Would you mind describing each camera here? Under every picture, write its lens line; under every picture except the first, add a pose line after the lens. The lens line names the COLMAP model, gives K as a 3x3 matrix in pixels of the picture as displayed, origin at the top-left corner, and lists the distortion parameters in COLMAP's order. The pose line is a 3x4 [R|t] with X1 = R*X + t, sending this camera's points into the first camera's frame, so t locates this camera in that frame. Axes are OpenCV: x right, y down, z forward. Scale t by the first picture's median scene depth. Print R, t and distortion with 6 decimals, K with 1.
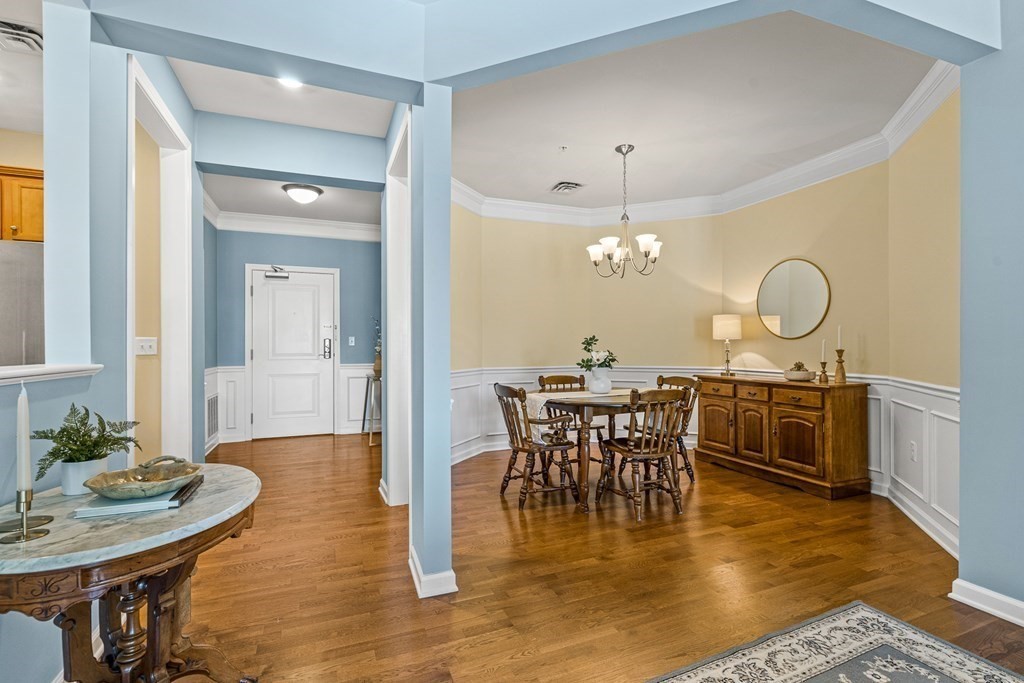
lens RADIAL K [[473.8, 0, 512.5], [0, 473.8, 345.0], [0, 0, 1]] dist [-0.004070, 0.001878]
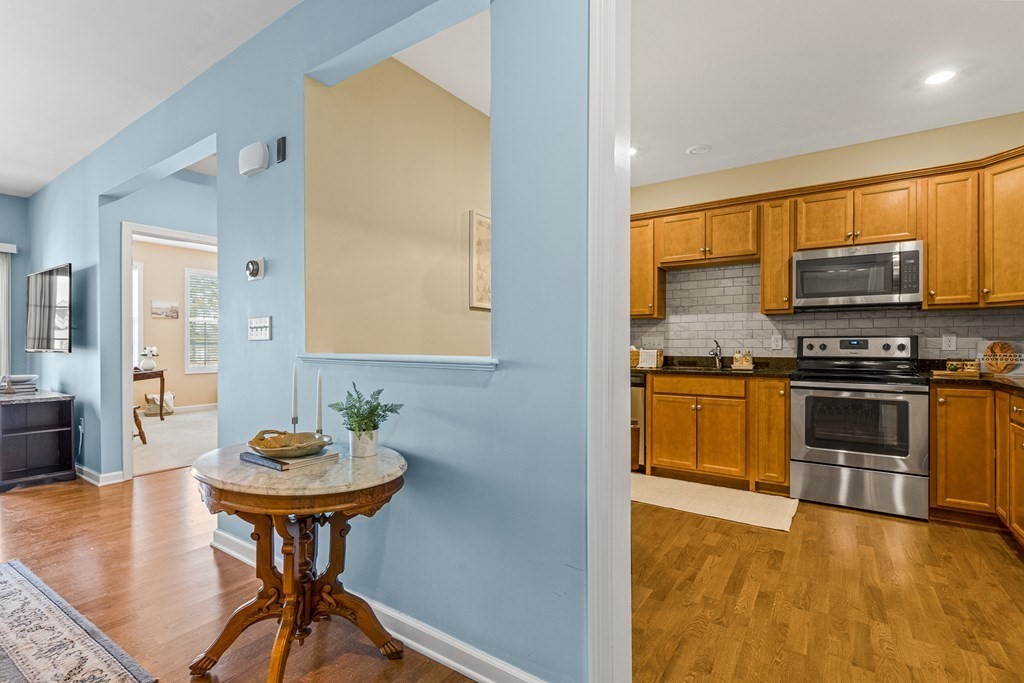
lens RADIAL K [[473.8, 0, 507.5], [0, 473.8, 345.4], [0, 0, 1]] dist [-0.004070, 0.001878]
pose [[-0.834115, 0.004665, -0.551571, -0.186317], [0.001078, 0.999976, 0.006827, 0.004806], [0.551589, 0.005099, -0.834100, 0.807477]]
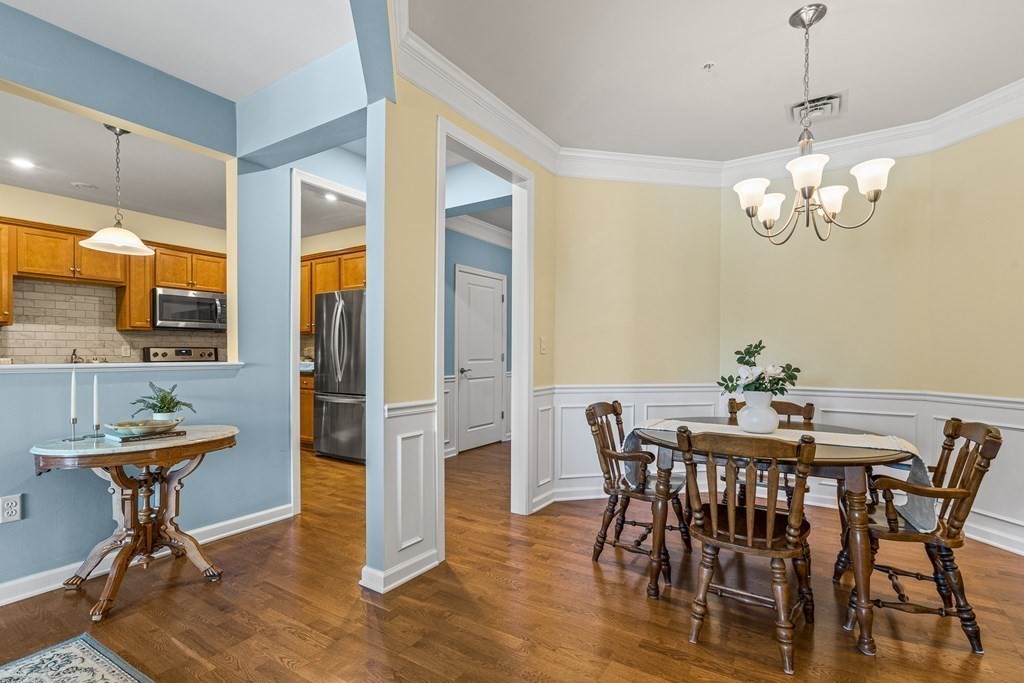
lens RADIAL K [[473.8, 0, 518.1], [0, 473.8, 358.9], [0, 0, 1]] dist [-0.004070, 0.001878]
pose [[0.576903, 0.018008, -0.816614, 0.515178], [-0.007832, 0.999833, 0.016516, -0.003505], [0.816775, -0.003133, 0.576947, 0.381261]]
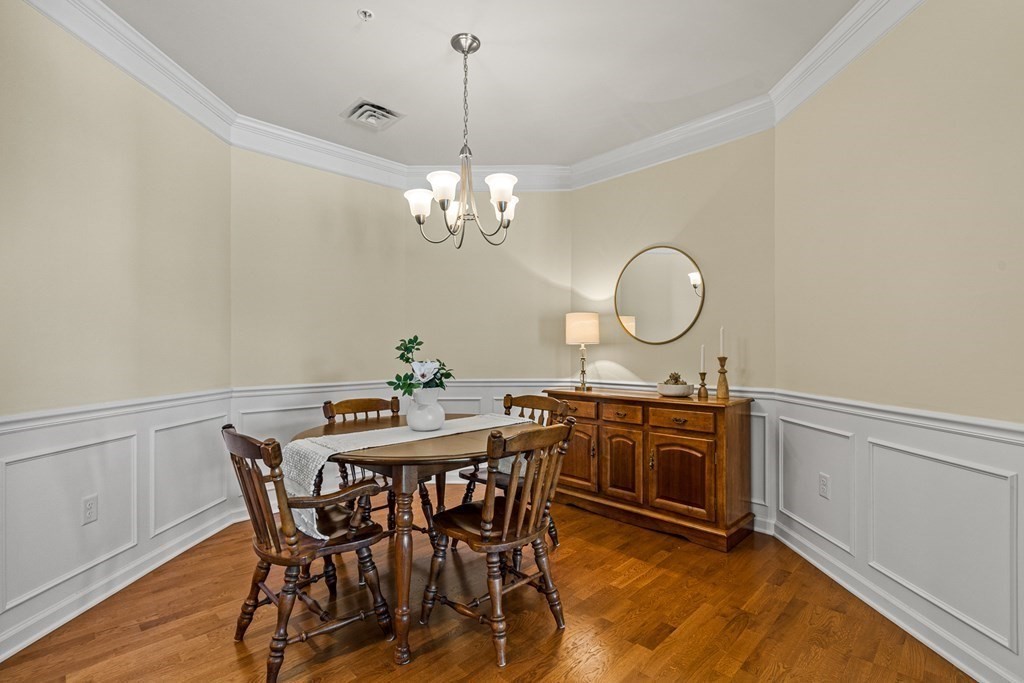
lens RADIAL K [[473.8, 0, 517.8], [0, 473.8, 349.8], [0, 0, 1]] dist [-0.004070, 0.001878]
pose [[0.918884, 0.001806, 0.394523, 0.051388], [-0.000717, 0.999996, -0.002907, -0.000165], [-0.394527, 0.002388, 0.918881, 0.390048]]
